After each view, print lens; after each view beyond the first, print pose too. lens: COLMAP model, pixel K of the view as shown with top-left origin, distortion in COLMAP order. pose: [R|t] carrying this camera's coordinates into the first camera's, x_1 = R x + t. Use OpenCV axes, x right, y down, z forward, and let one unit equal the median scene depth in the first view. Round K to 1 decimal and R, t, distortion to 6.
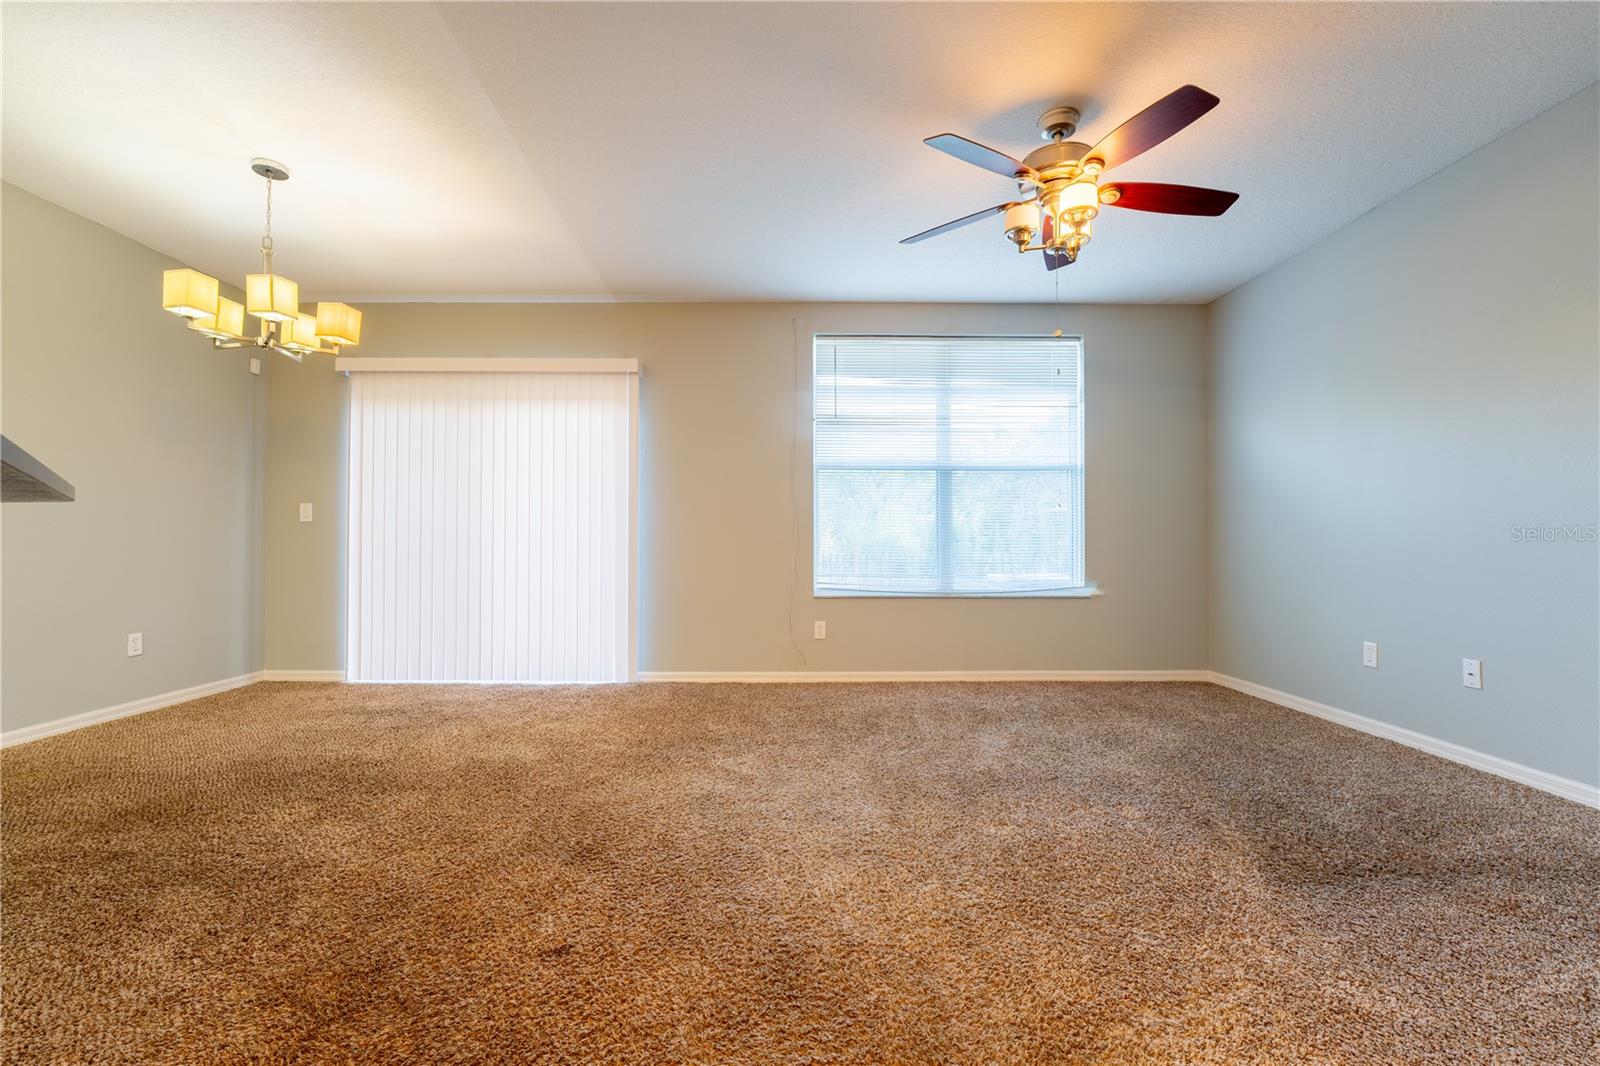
lens RADIAL K [[645.4, 0, 794.1], [0, 645.4, 529.4], [0, 0, 1]] dist [-0.020944, 0.003541]
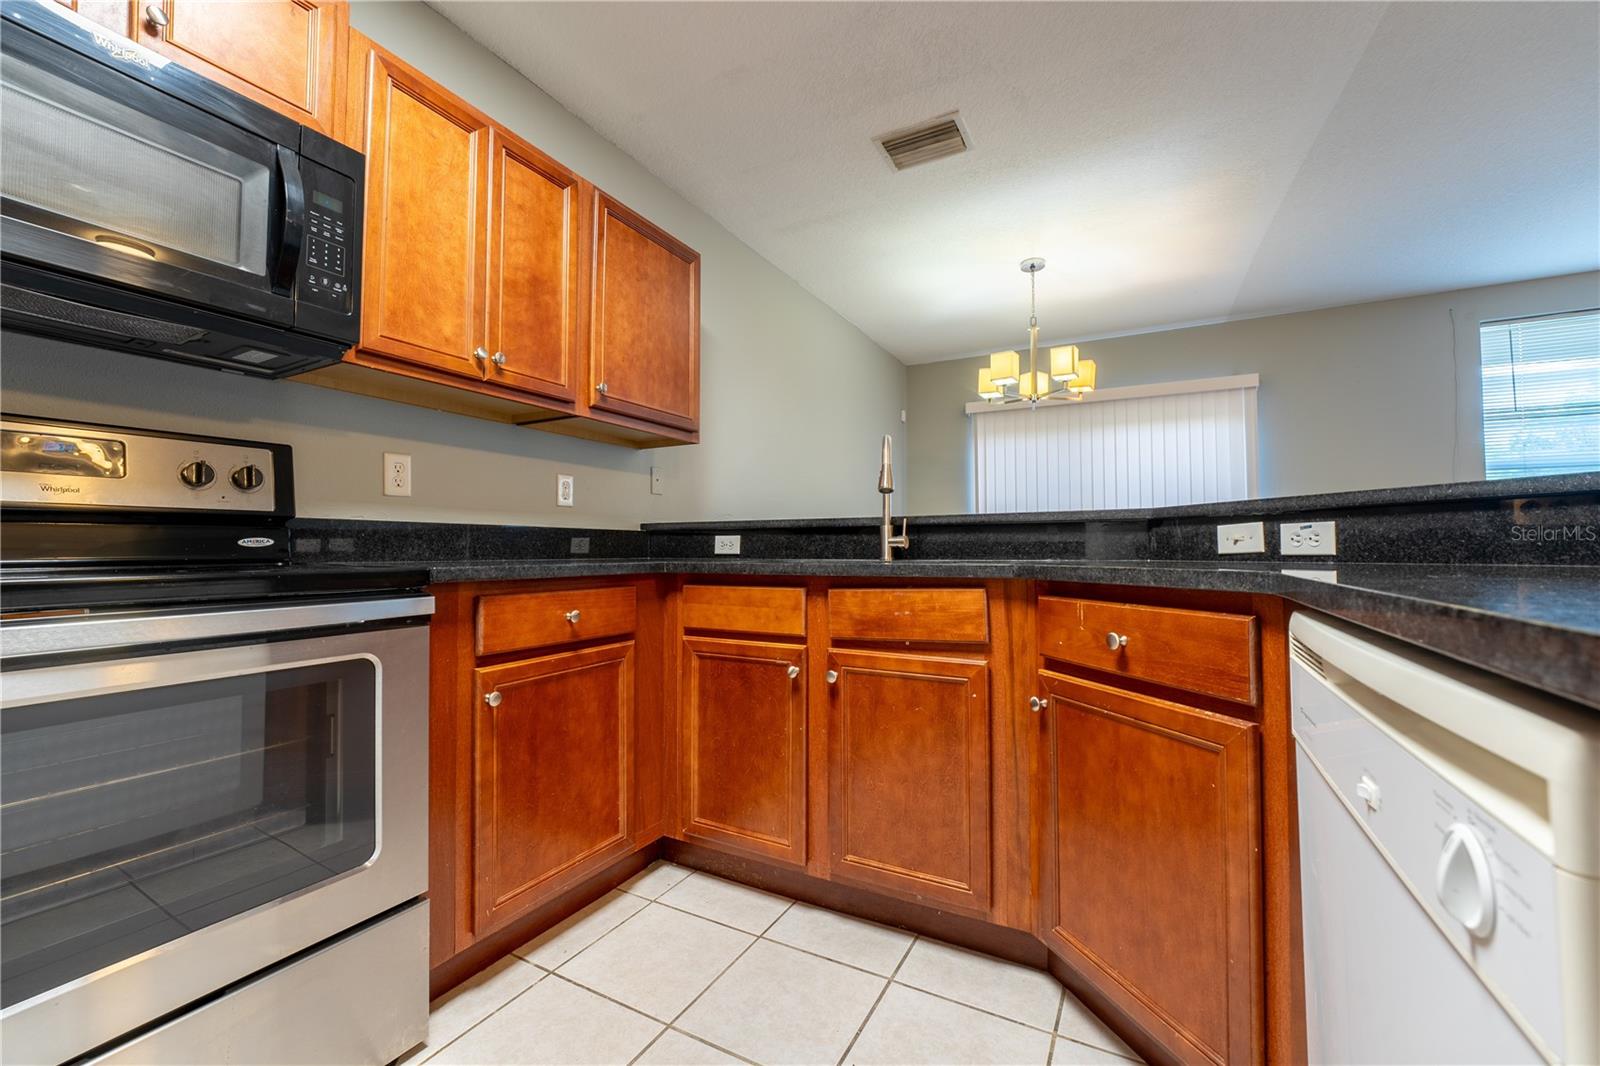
lens RADIAL K [[645.4, 0, 799.1], [0, 645.4, 528.7], [0, 0, 1]] dist [-0.020944, 0.003541]
pose [[0.875772, -0.015851, -0.482464, -0.404703], [0.007543, 0.999788, -0.019156, -0.002278], [0.482665, 0.013137, 0.875706, -0.249477]]
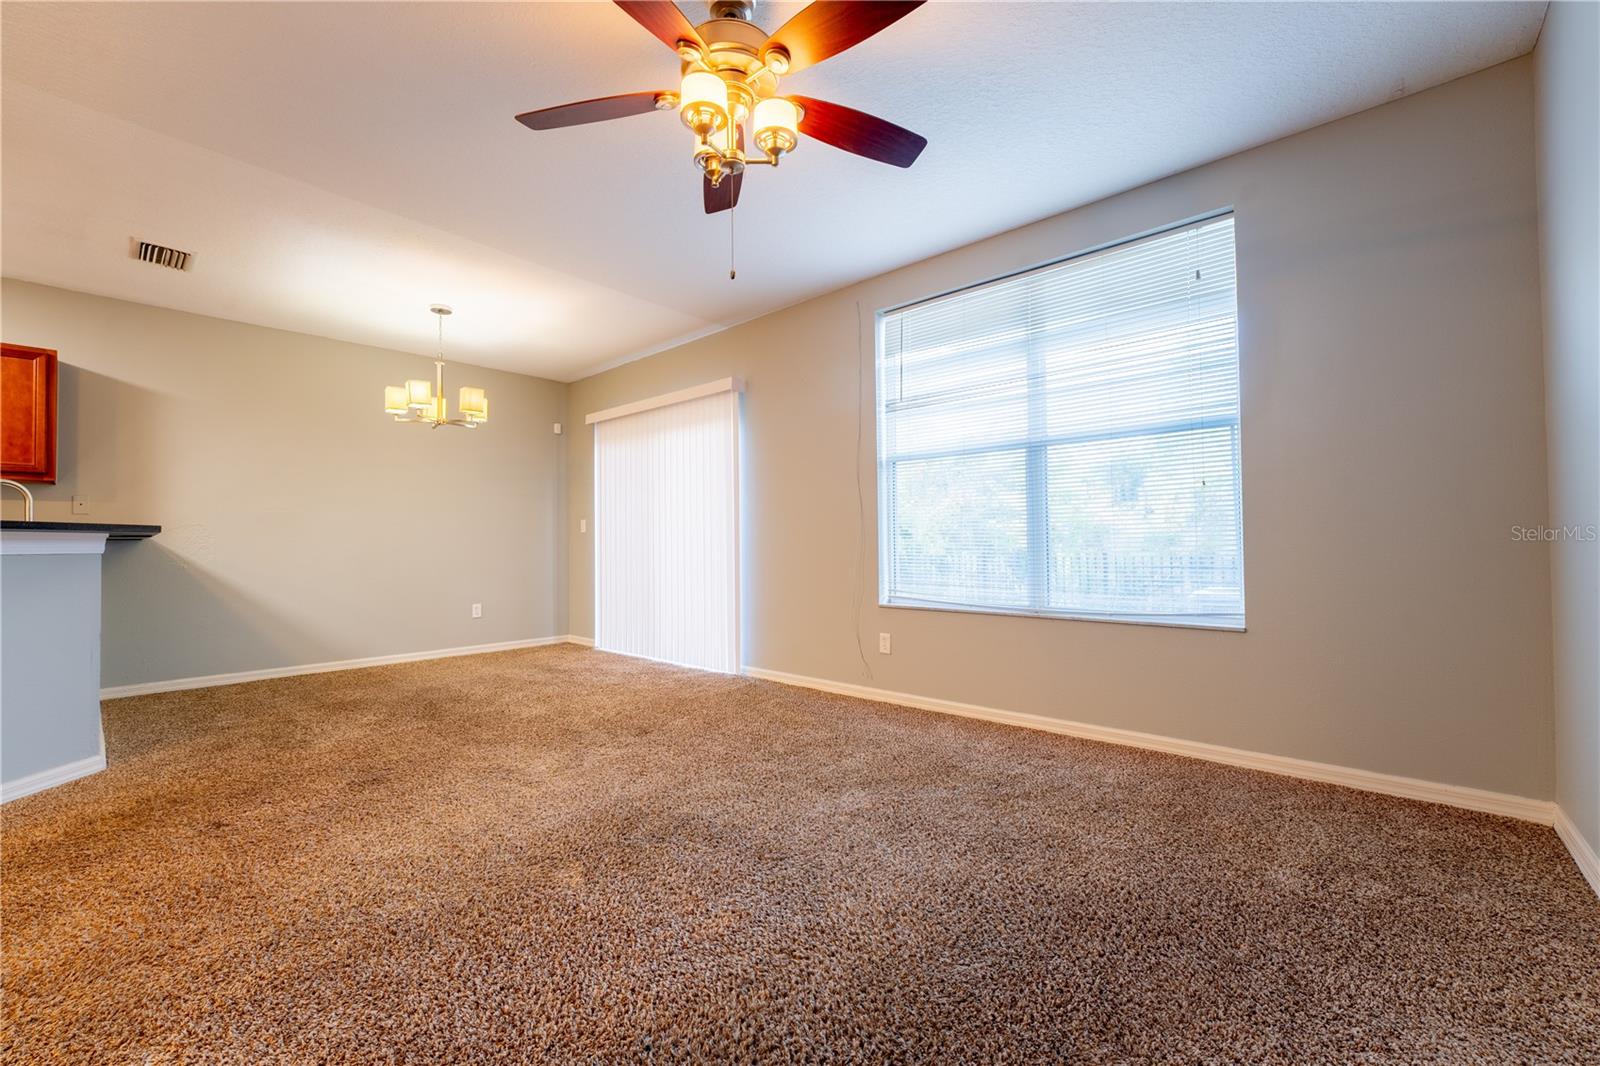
lens RADIAL K [[645.4, 0, 810.0], [0, 645.4, 522.7], [0, 0, 1]] dist [-0.020944, 0.003541]
pose [[0.744404, -0.029918, -0.667058, 0.577403], [0.023876, 0.999550, -0.018185, 0.004214], [0.667302, -0.002390, 0.744783, 0.281932]]
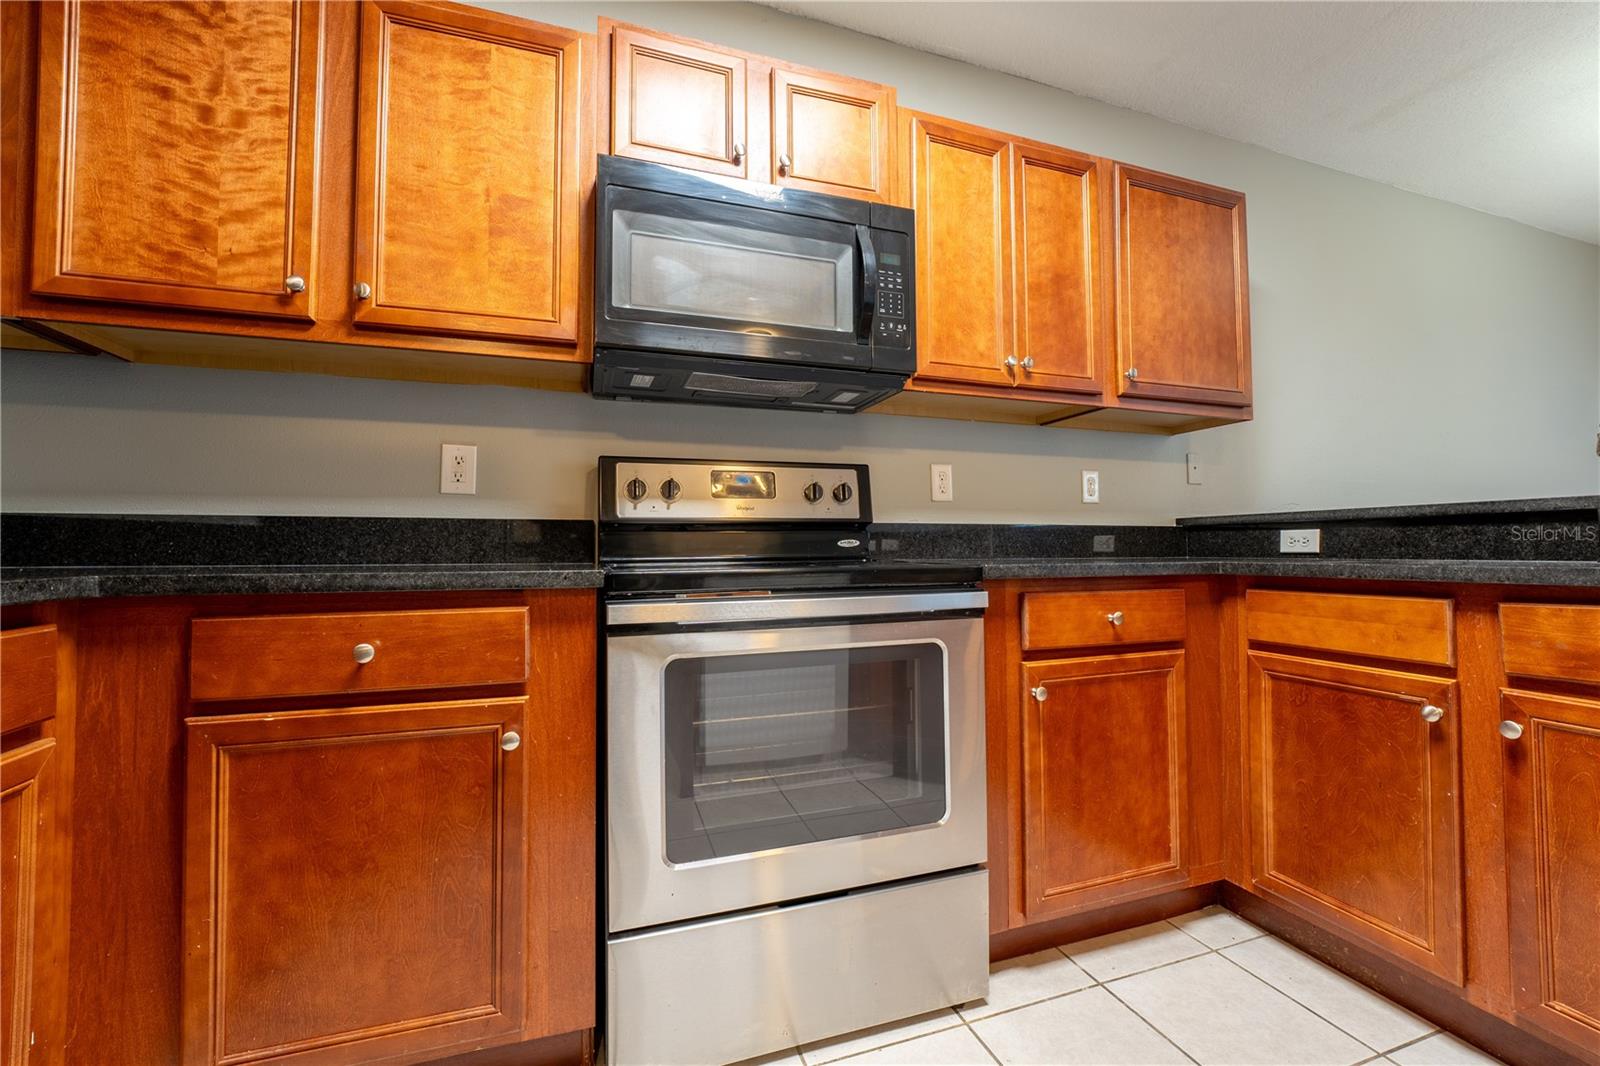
lens RADIAL K [[645.4, 0, 800.0], [0, 645.4, 529.3], [0, 0, 1]] dist [-0.020944, 0.003541]
pose [[0.316613, -0.029969, -0.948081, -0.418037], [0.018276, 0.999508, -0.025491, -0.002641], [0.948379, -0.009257, 0.317004, -0.261534]]
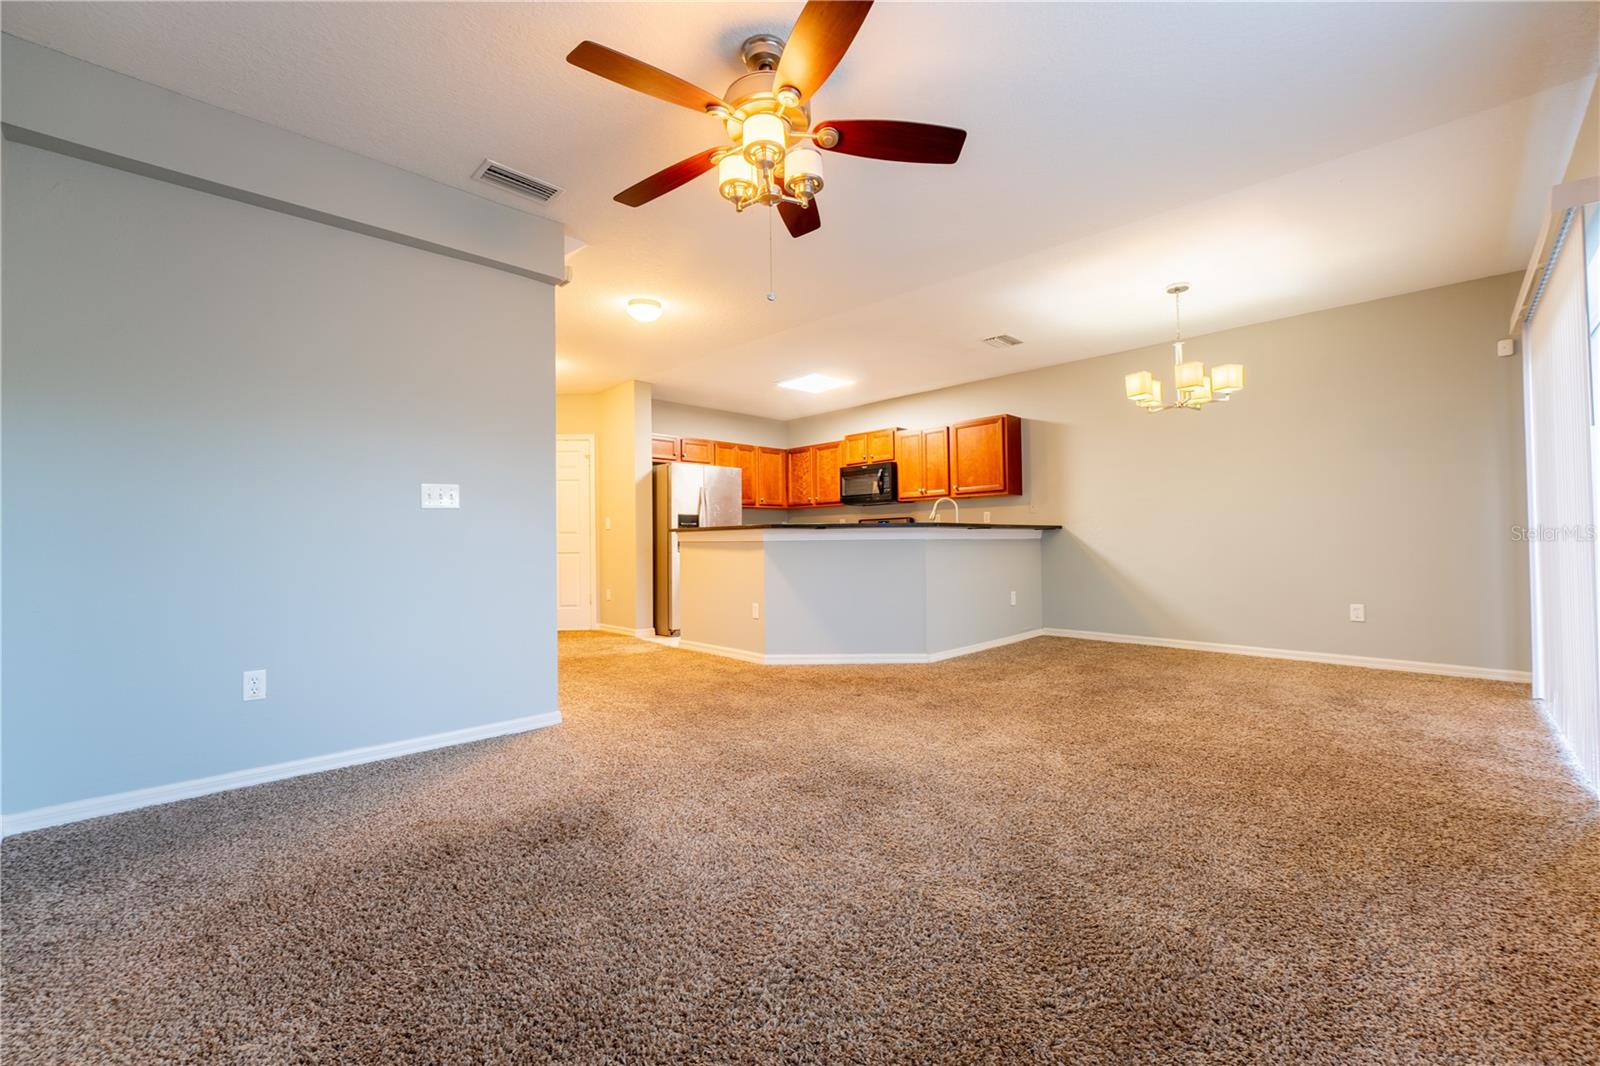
lens RADIAL K [[645.4, 0, 793.1], [0, 645.4, 531.0], [0, 0, 1]] dist [-0.020944, 0.003541]
pose [[-0.724961, -0.002053, -0.688787, 0.573223], [0.023790, 0.999324, -0.028018, 0.018462], [0.688379, -0.036698, -0.724422, 0.947649]]
